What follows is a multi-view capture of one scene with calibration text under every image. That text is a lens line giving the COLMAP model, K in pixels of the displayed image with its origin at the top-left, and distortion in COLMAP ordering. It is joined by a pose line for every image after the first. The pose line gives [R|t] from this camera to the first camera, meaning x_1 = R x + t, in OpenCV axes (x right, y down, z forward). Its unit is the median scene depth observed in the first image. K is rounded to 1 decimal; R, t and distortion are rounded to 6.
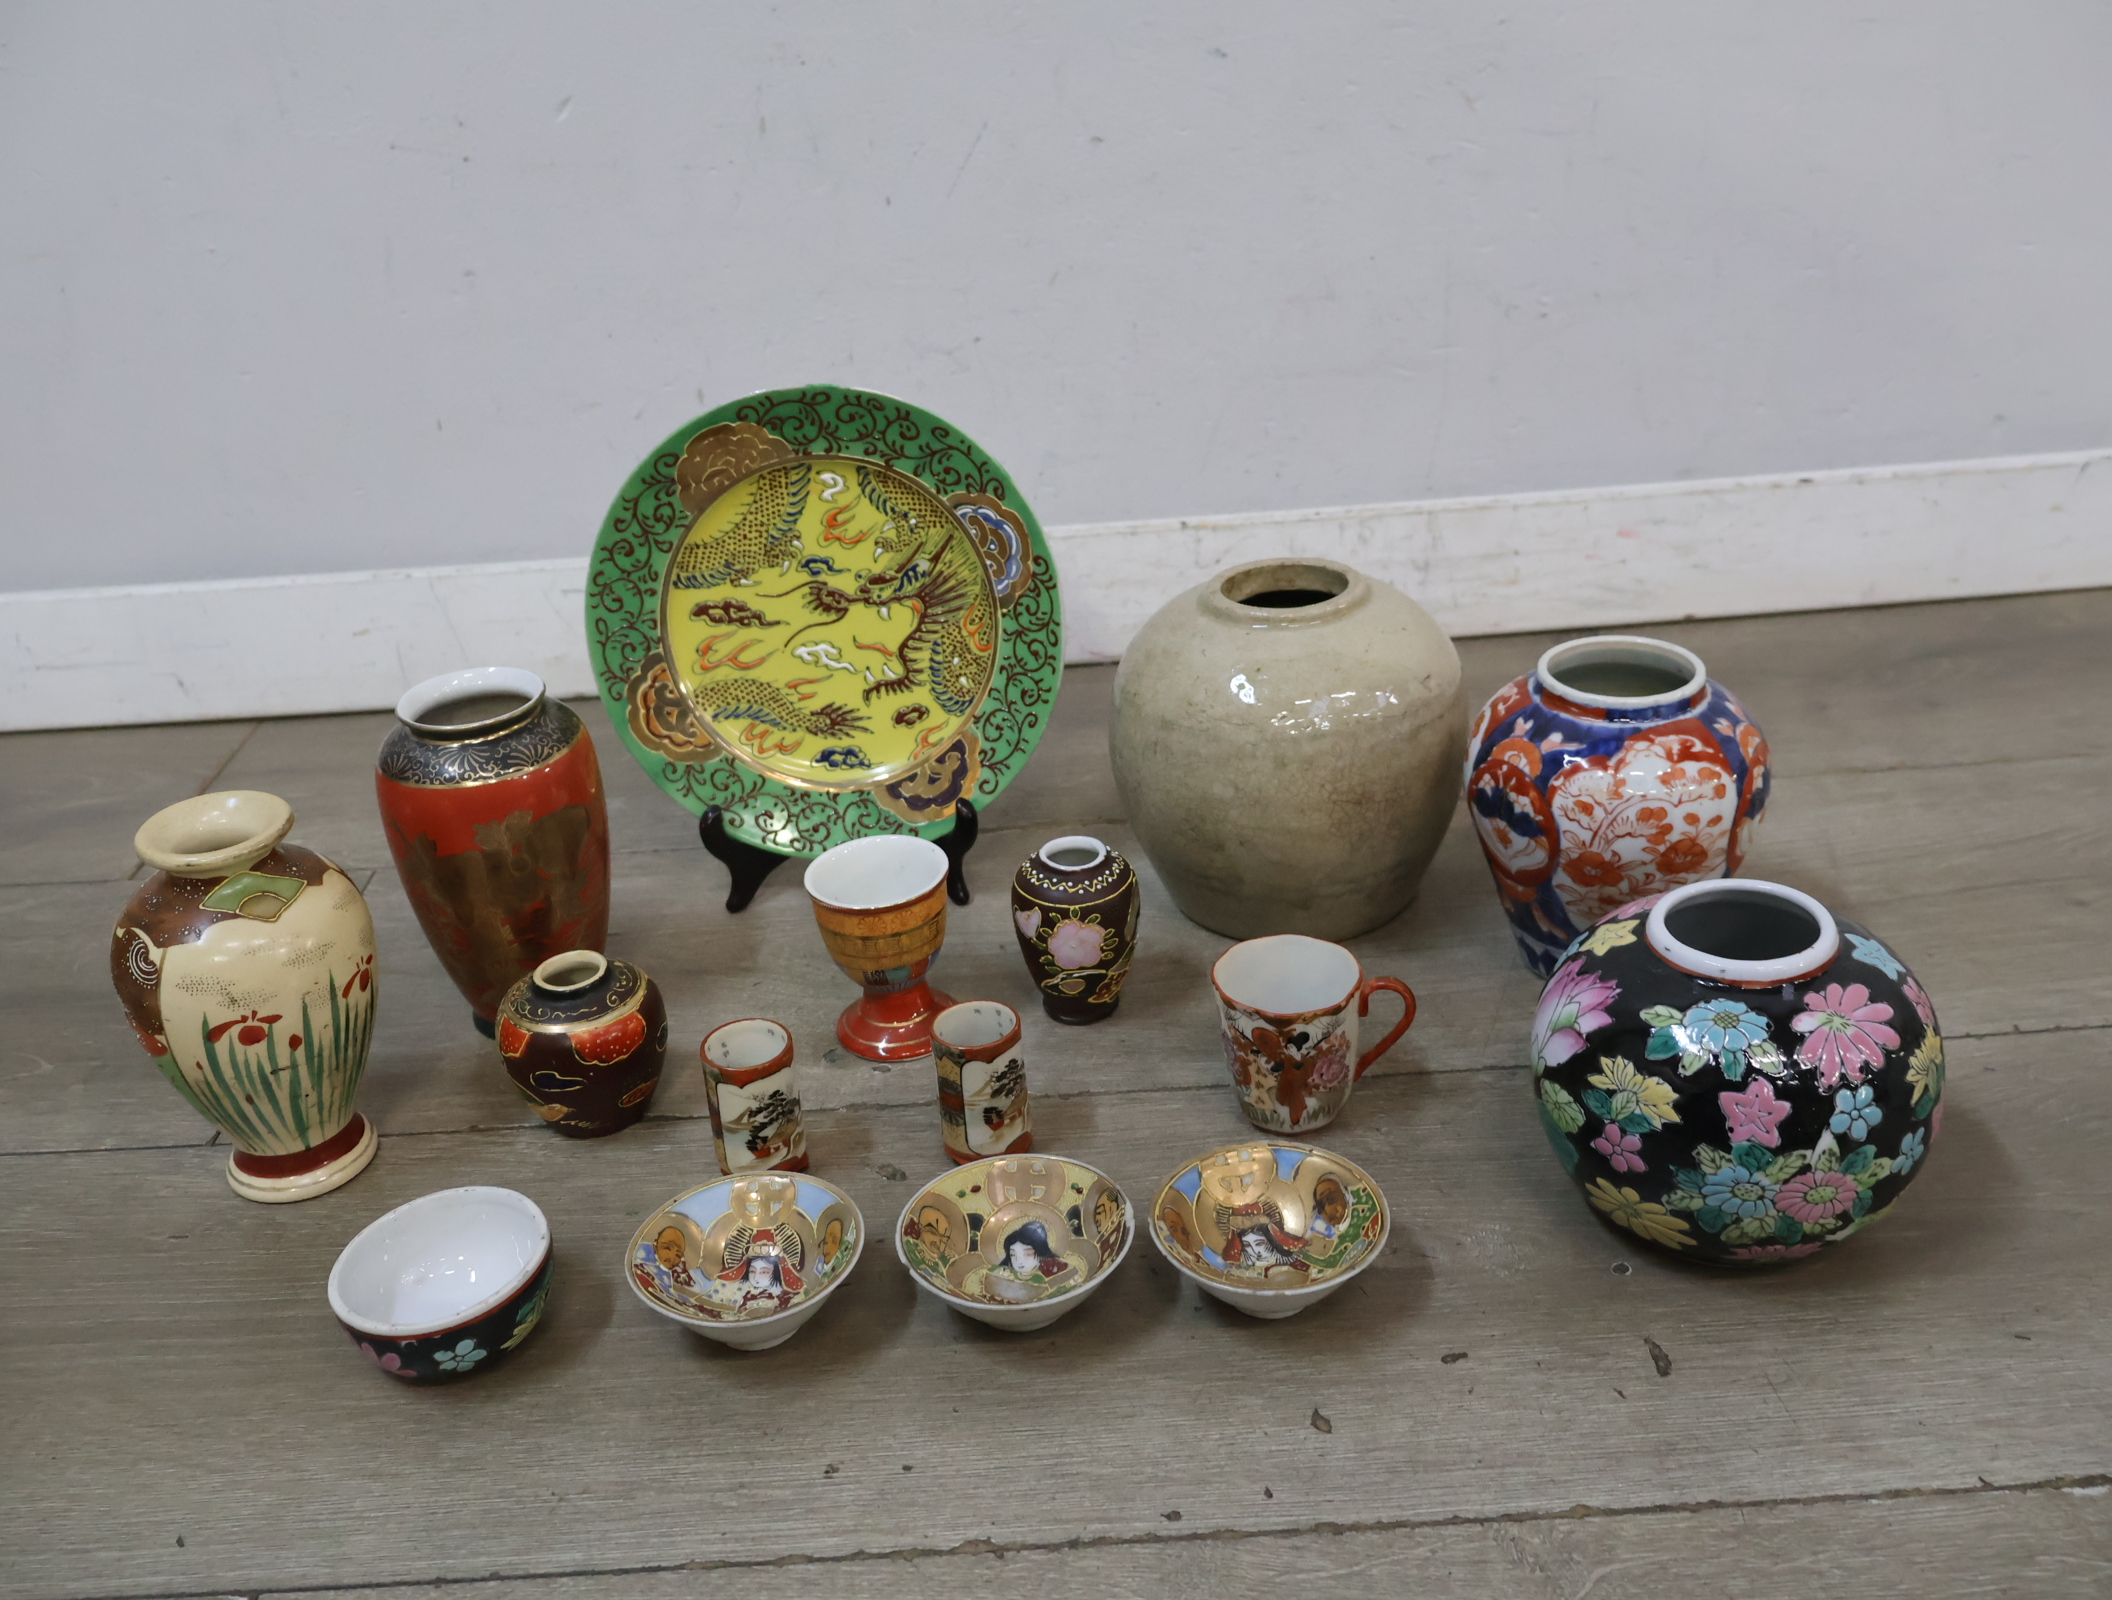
lens RADIAL K [[2029.1, 0, 1056.0], [0, 2029.1, 800.0], [0, 0, 1]] dist [0.000937, -0.001434]
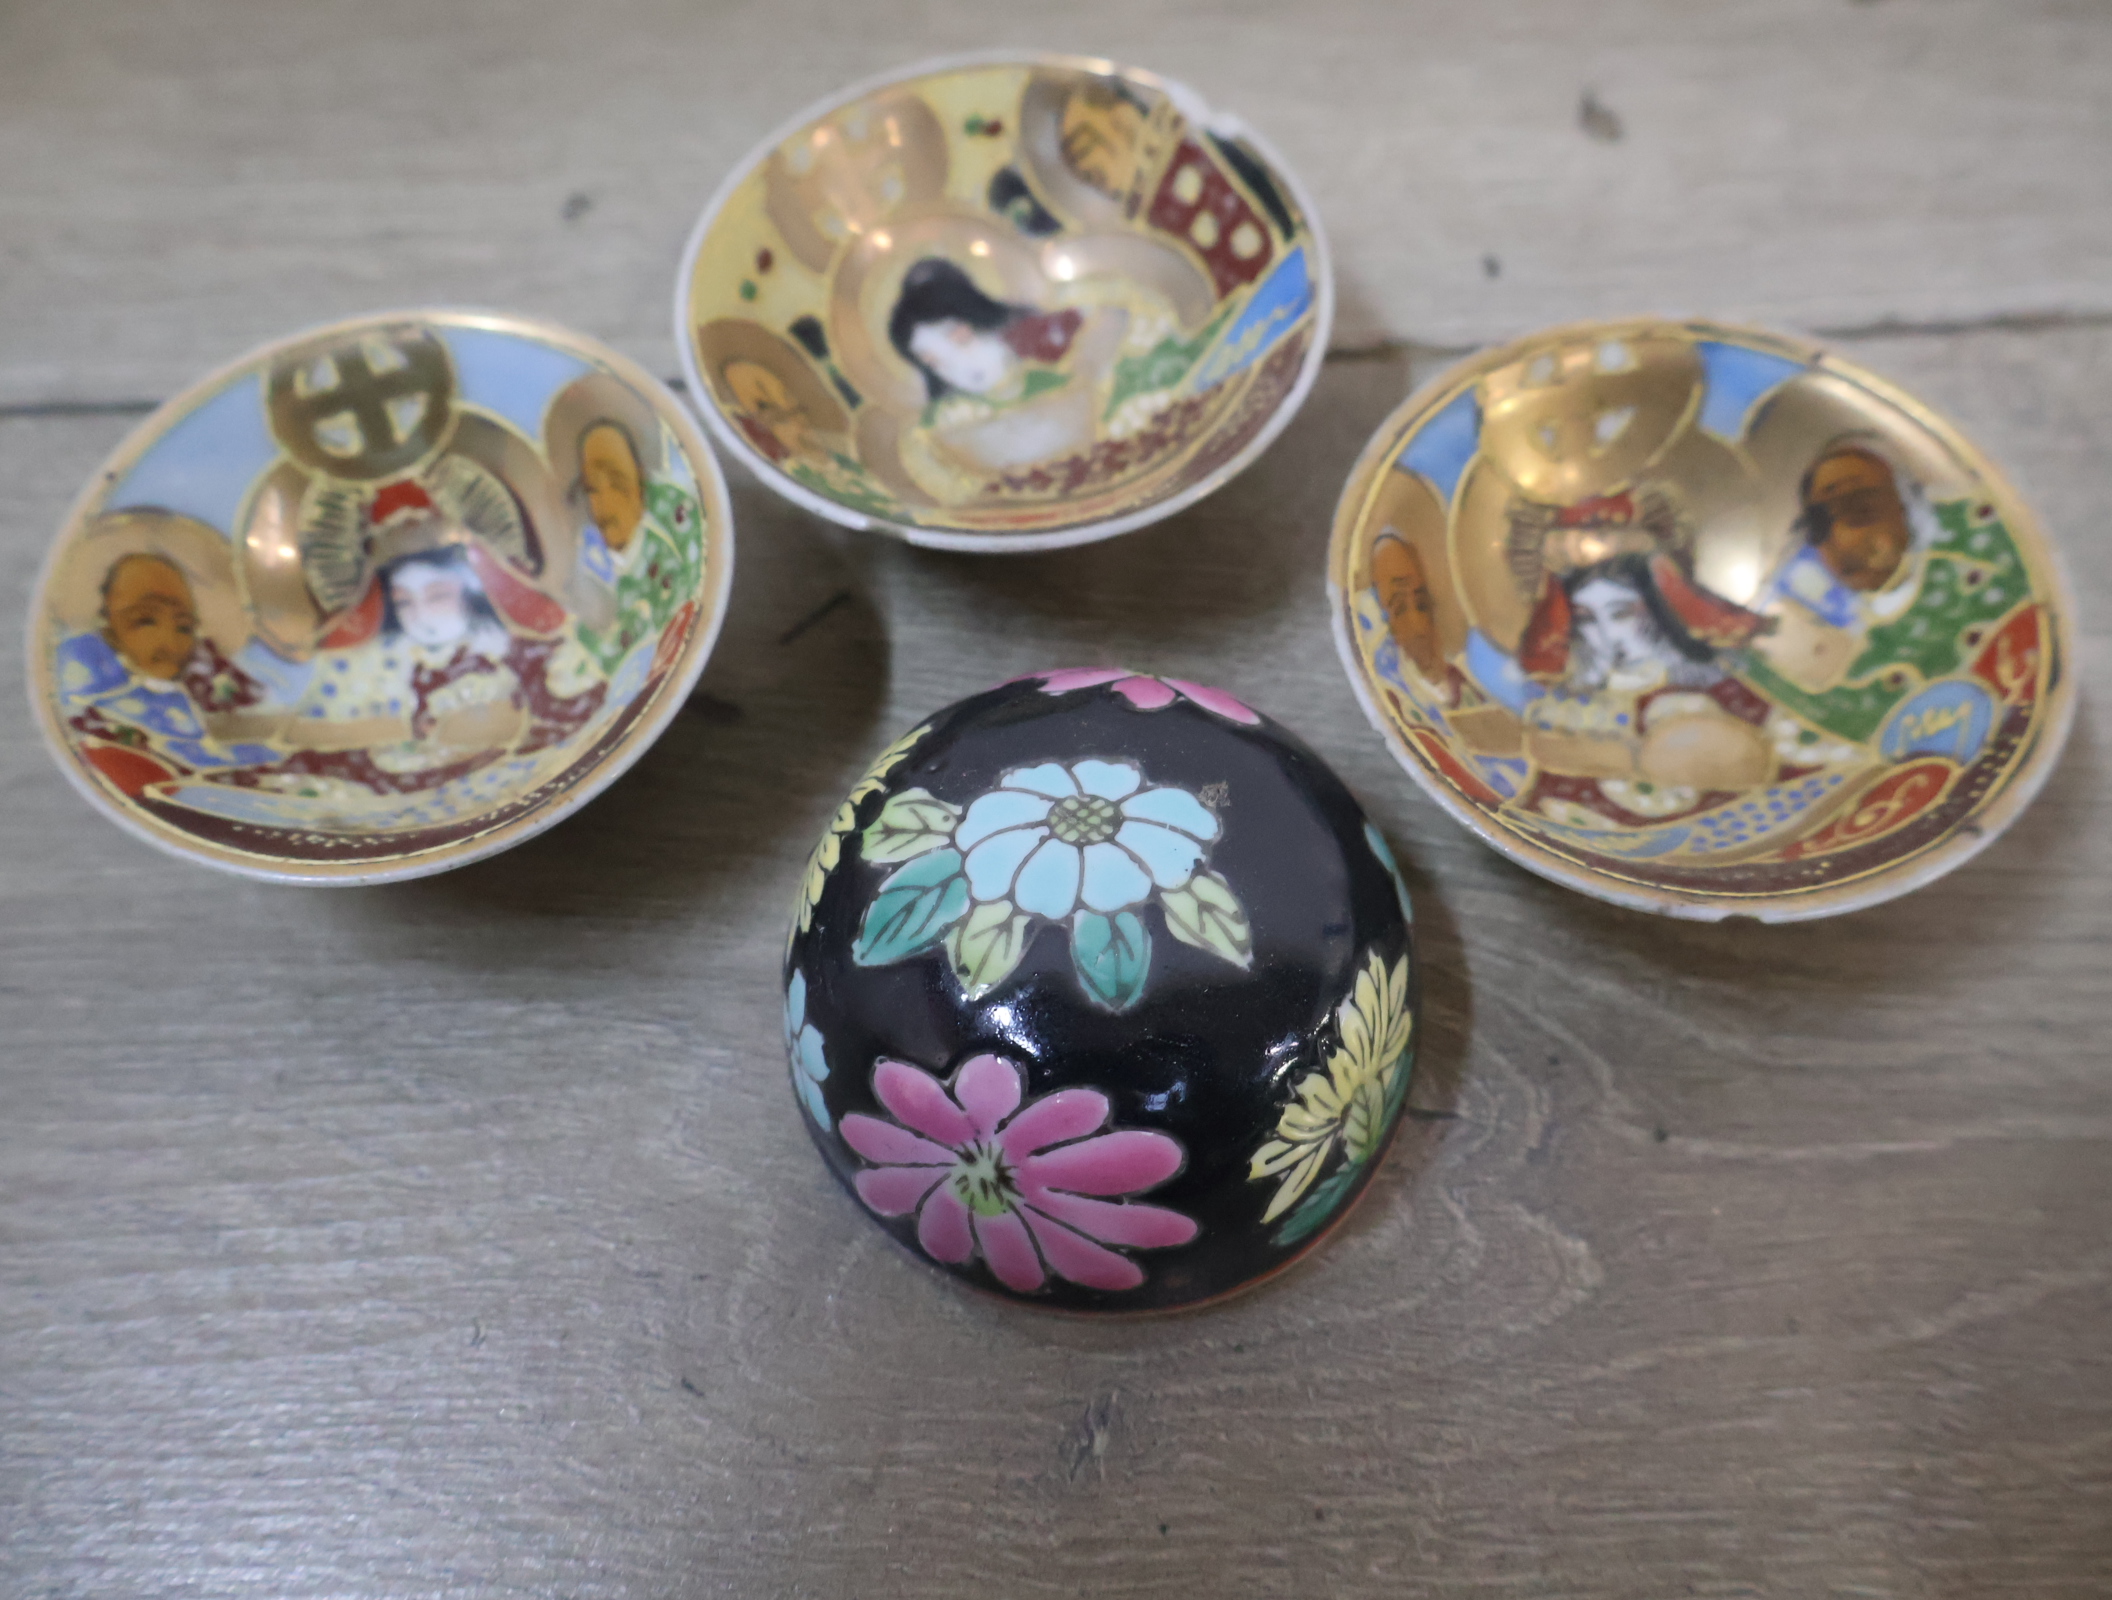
lens RADIAL K [[2029.1, 0, 1056.0], [0, 2029.1, 800.0], [0, 0, 1]] dist [0.000937, -0.001434]
pose [[0.999375, 0.034664, 0.006985, 0.000104], [-0.032576, 0.825708, 0.563157, 0.038402], [0.013753, -0.563032, 0.826321, 0.538245]]
